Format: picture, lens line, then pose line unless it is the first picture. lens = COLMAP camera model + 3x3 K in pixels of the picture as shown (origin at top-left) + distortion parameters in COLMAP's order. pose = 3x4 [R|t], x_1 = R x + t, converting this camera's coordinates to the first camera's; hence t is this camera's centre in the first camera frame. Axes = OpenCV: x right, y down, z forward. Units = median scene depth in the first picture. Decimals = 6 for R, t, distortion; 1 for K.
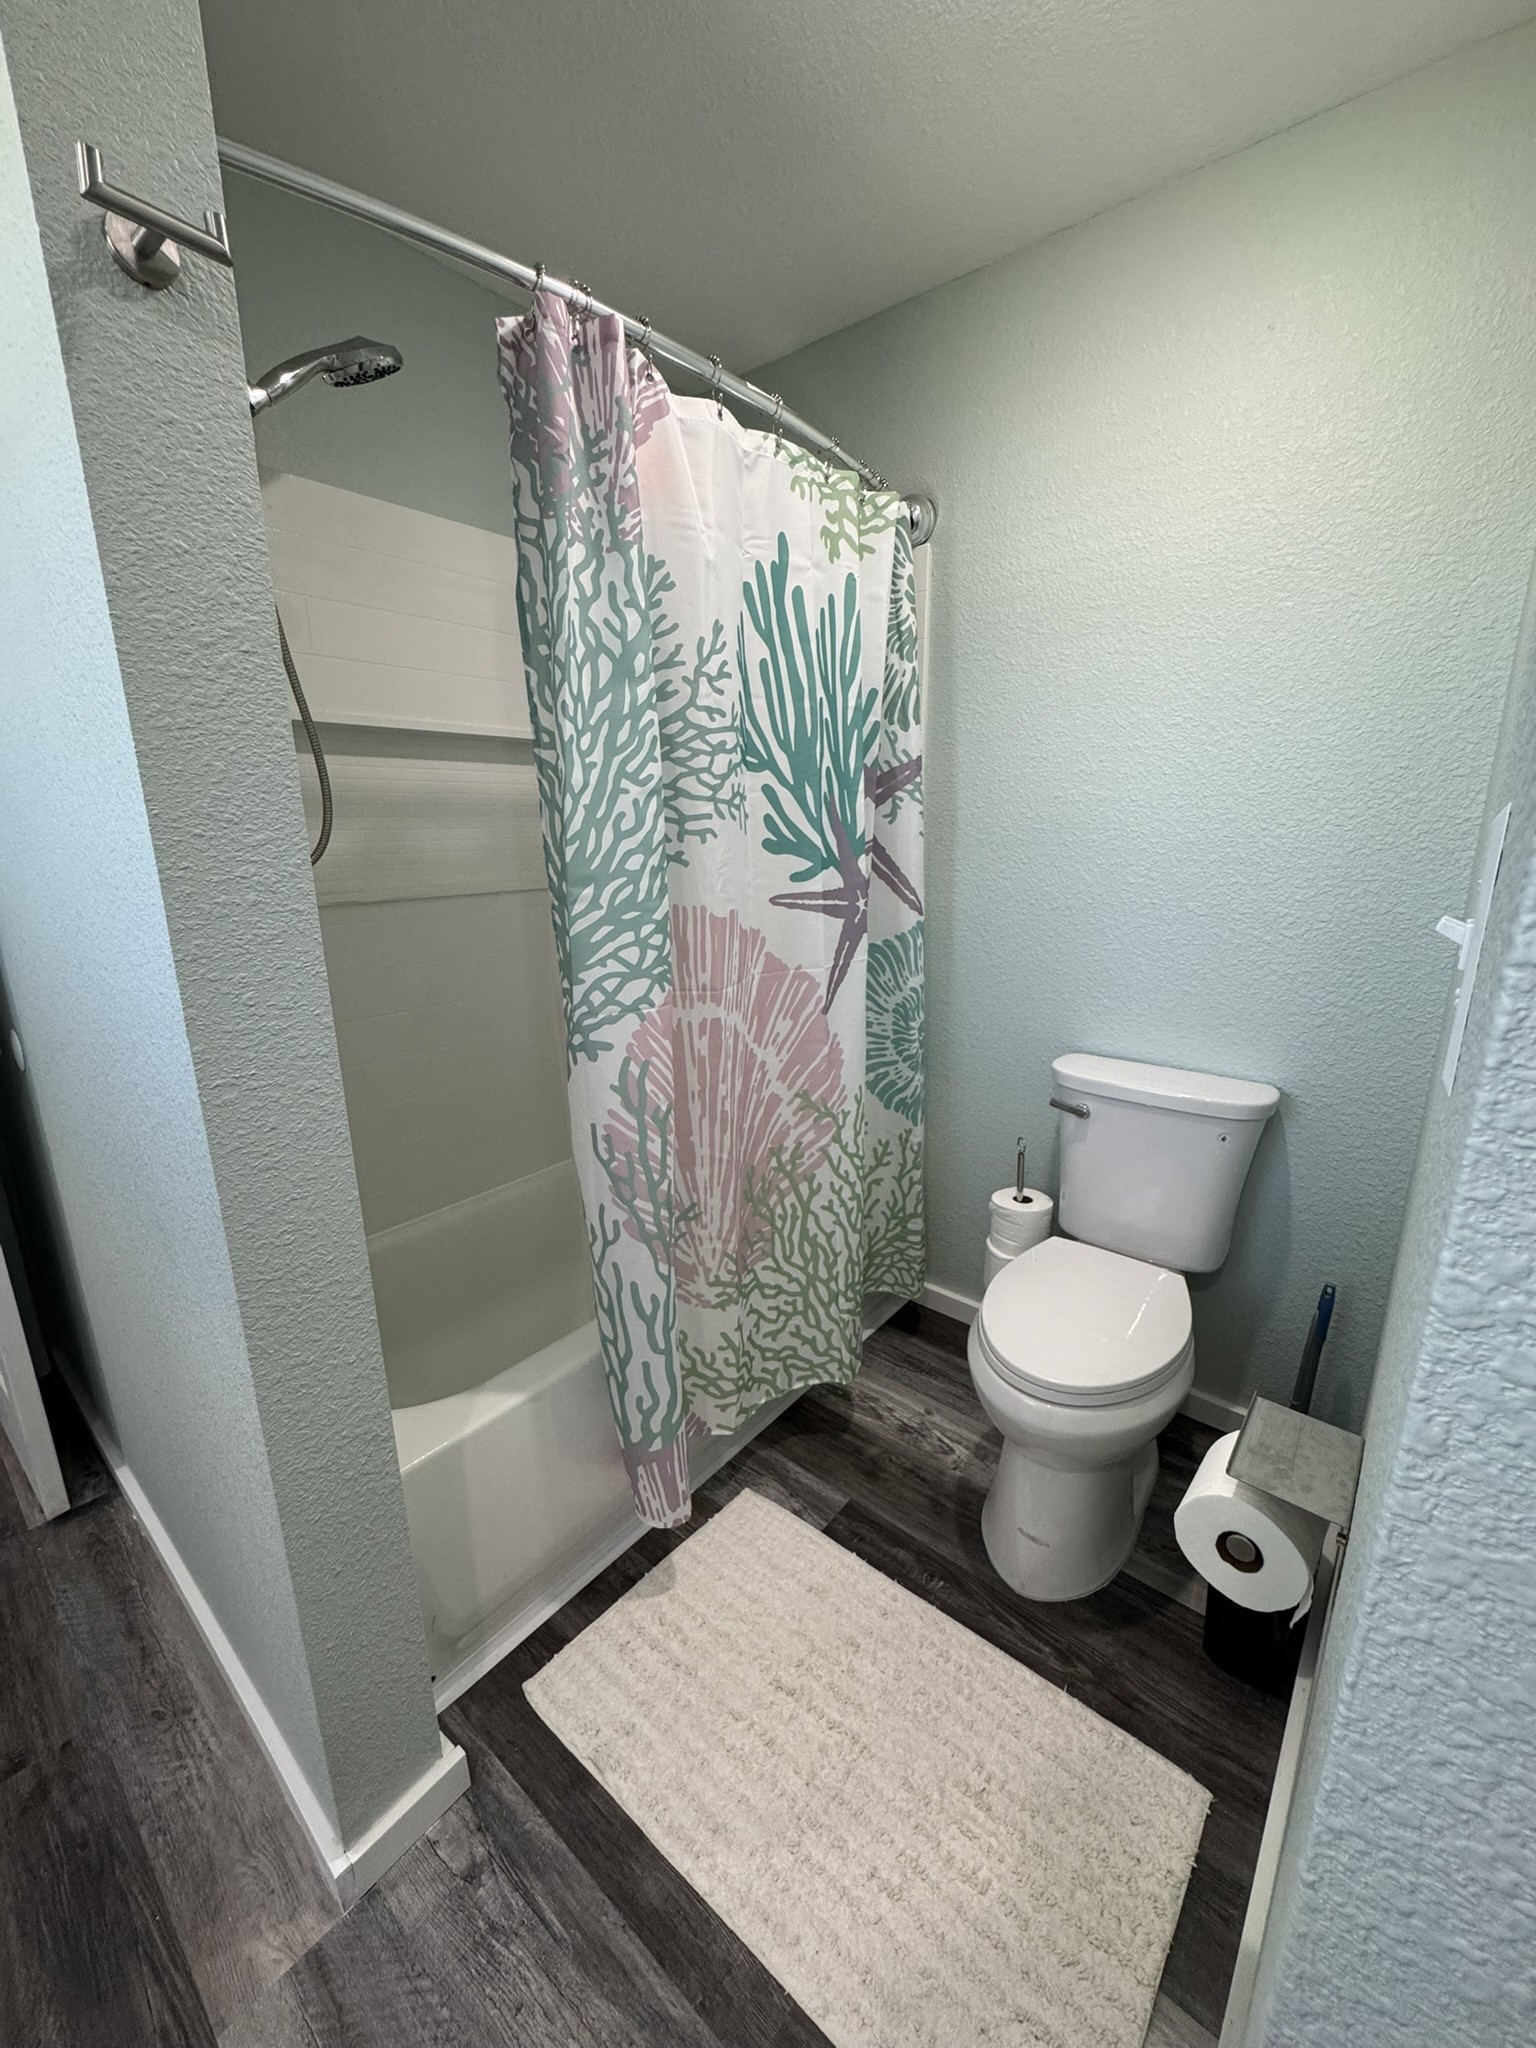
lens RADIAL K [[812.6, 0, 768.0], [0, 812.6, 1024.0], [0, 0, 1]] dist [-0.002544, 0.001017]
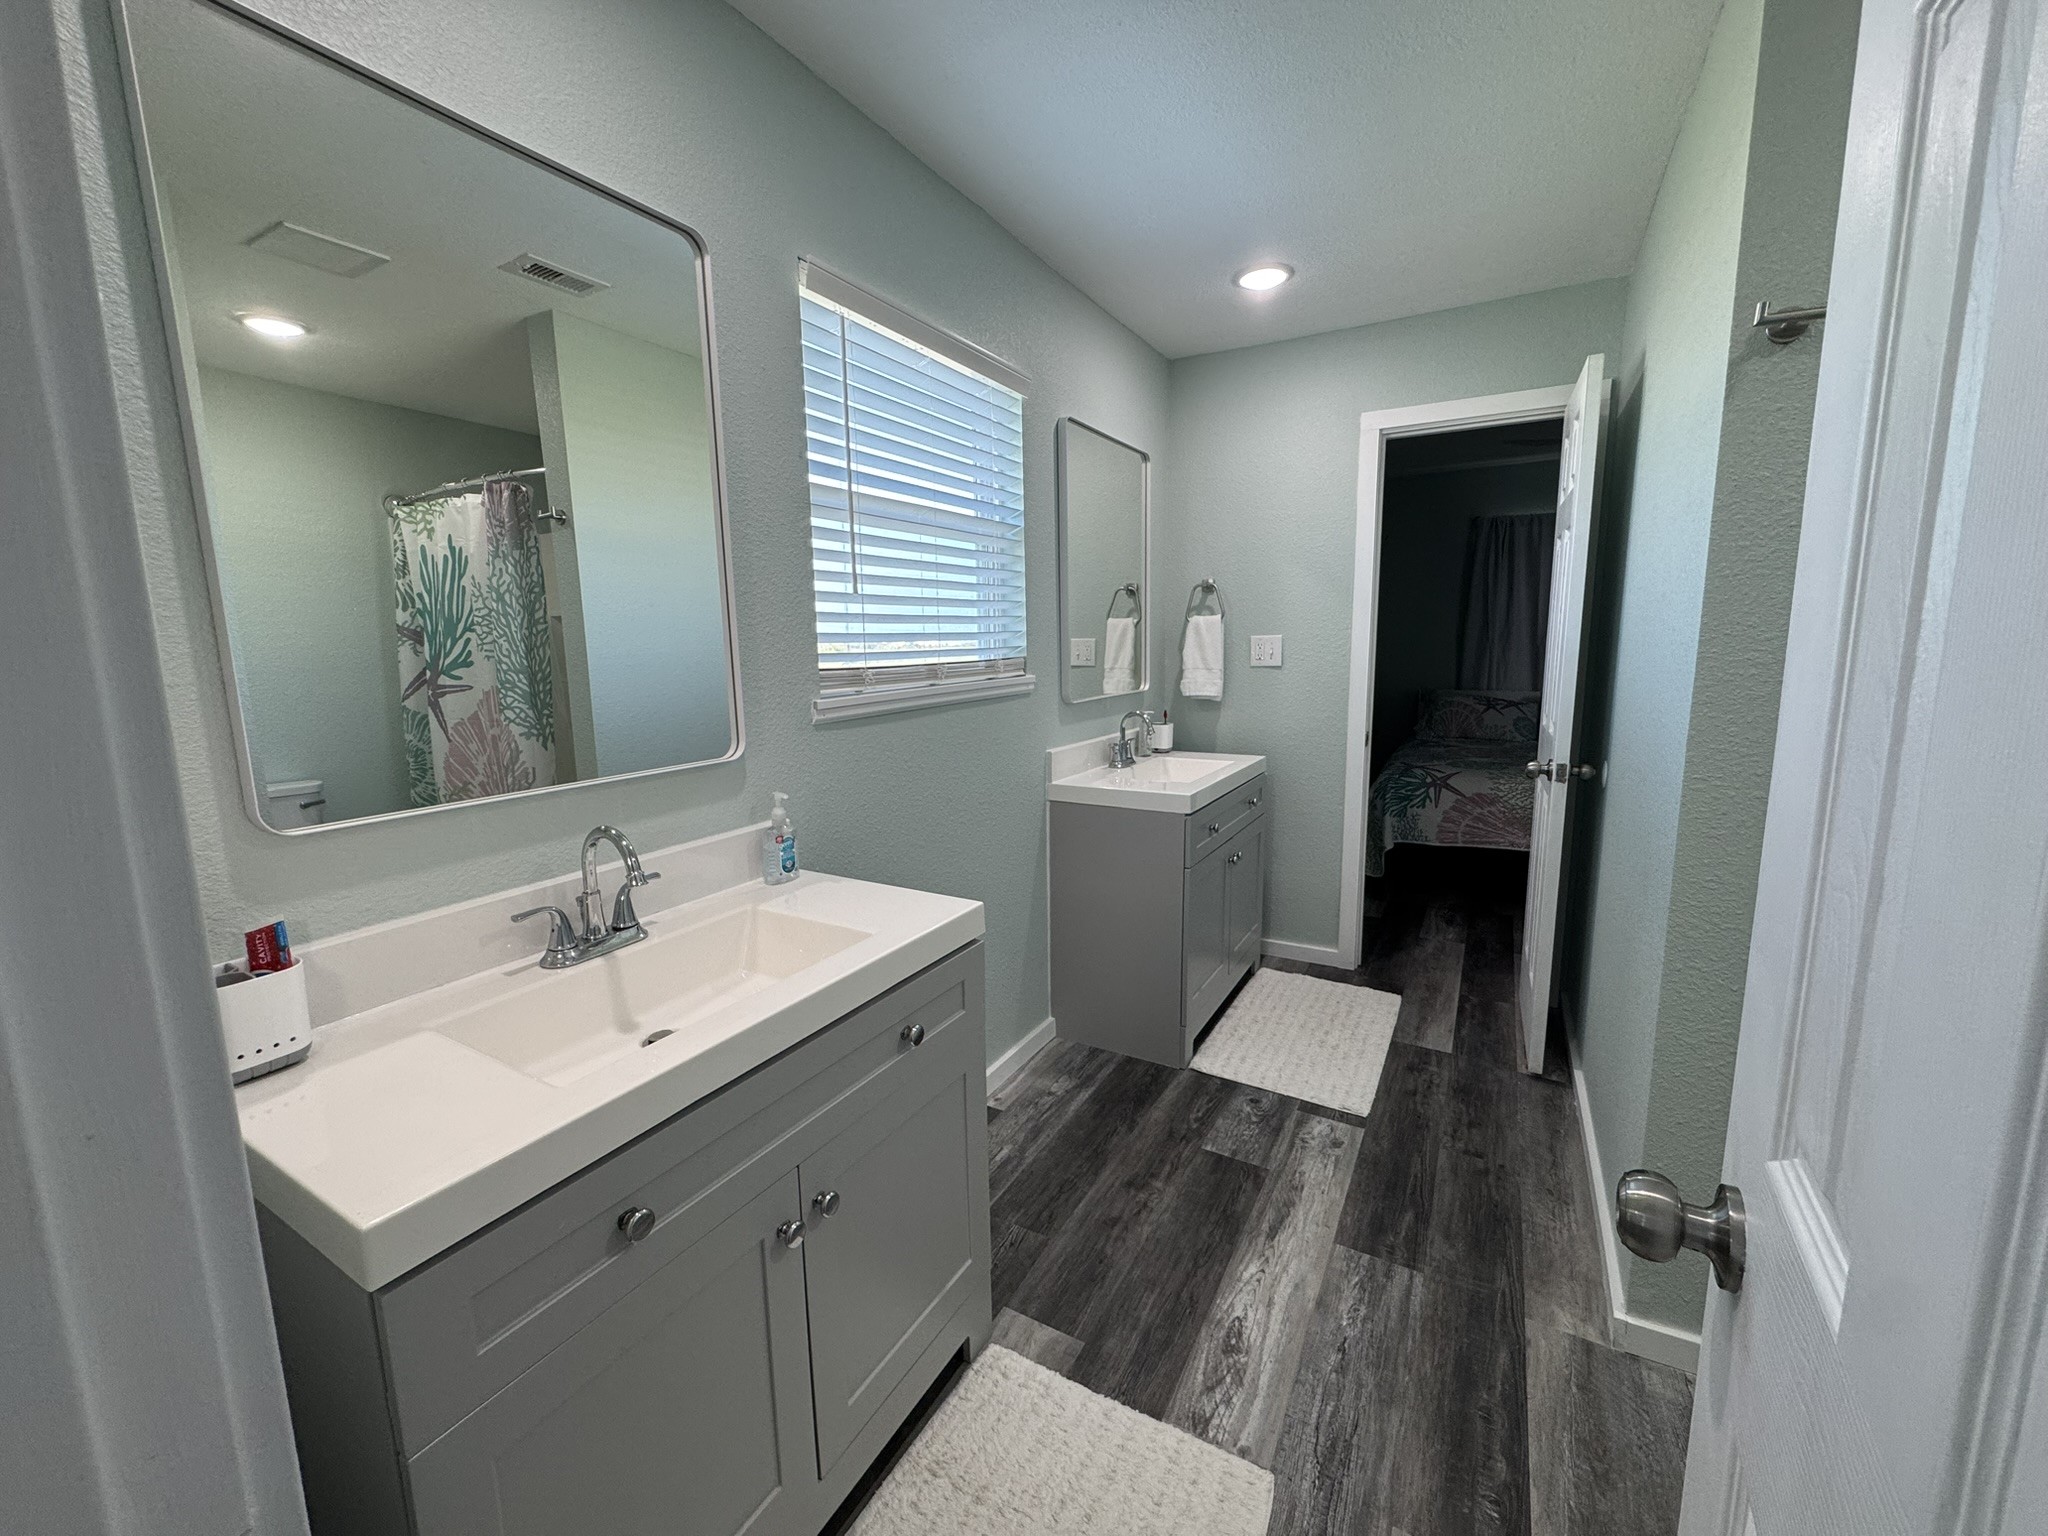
lens RADIAL K [[812.6, 0, 1022.6], [0, 812.6, 765.3], [0, 0, 1]] dist [-0.002544, 0.001017]
pose [[0.165522, 0.154277, -0.974064, 0.460041], [-0.226322, 0.967271, 0.114742, 0.106971], [0.959886, 0.201460, 0.195021, -0.430726]]
